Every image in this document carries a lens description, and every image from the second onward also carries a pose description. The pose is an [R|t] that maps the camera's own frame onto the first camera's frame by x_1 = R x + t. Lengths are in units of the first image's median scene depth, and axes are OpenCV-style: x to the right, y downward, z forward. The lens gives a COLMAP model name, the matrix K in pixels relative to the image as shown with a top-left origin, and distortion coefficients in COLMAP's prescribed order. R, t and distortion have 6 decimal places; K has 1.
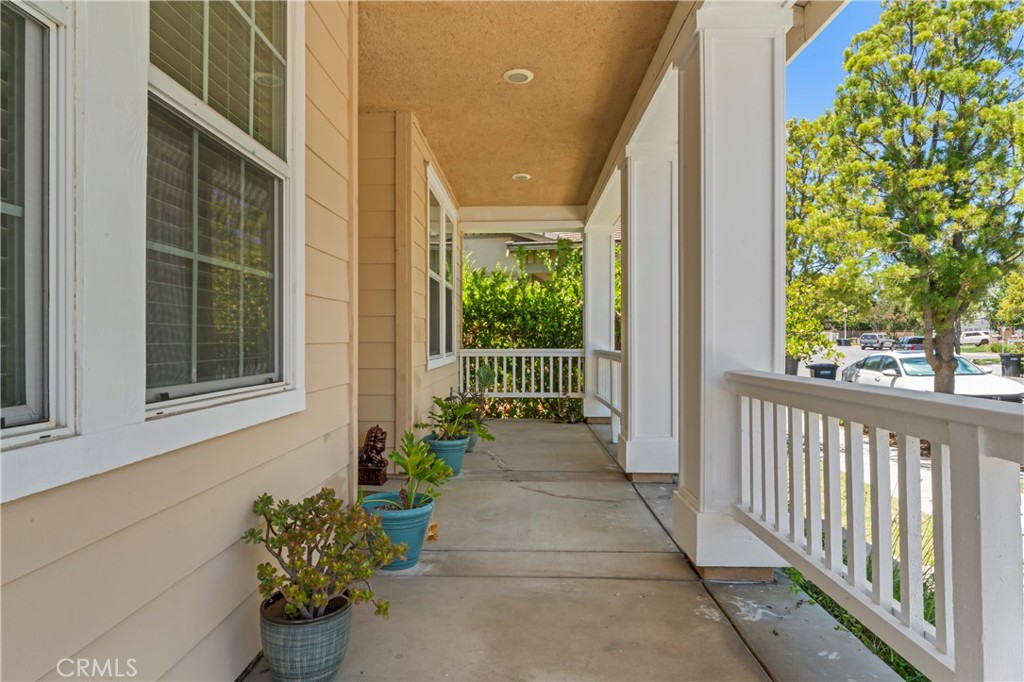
lens RADIAL K [[586.4, 0, 512.0], [0, 586.4, 341.0], [0, 0, 1]] dist [0.000447, 0.000066]
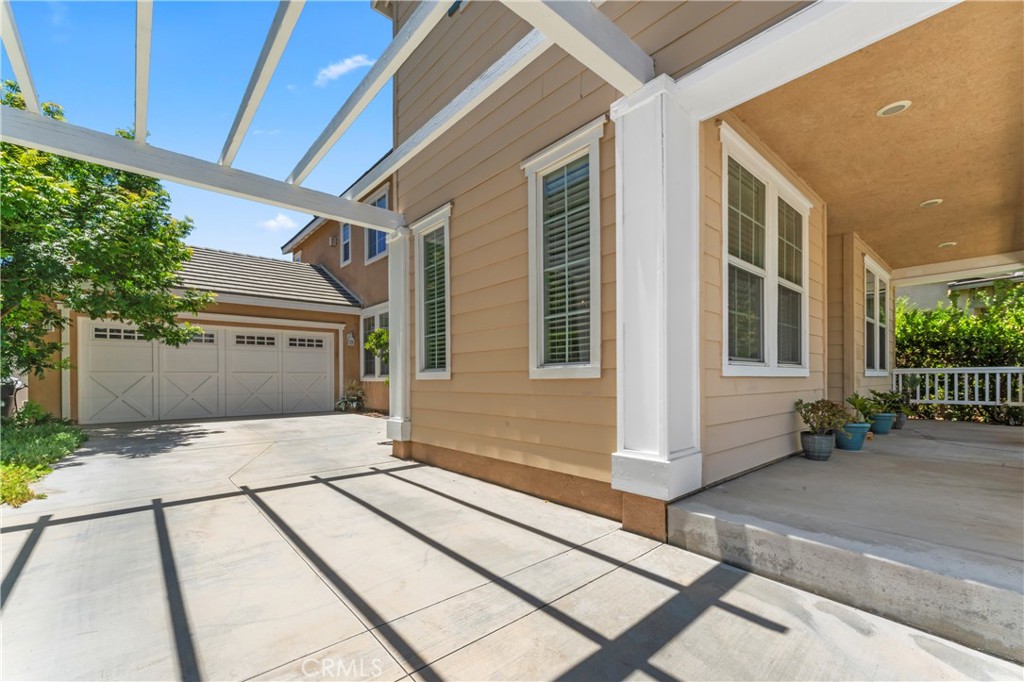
lens RADIAL K [[430.2, 0, 513.2], [0, 430.2, 379.1], [0, 0, 1]] dist [-0.000772, -0.000252]
pose [[0.680185, -0.001626, -0.733038, 0.049812], [0.002782, 0.999996, 0.000363, 0.036156], [0.733035, -0.002286, 0.680187, -0.392285]]
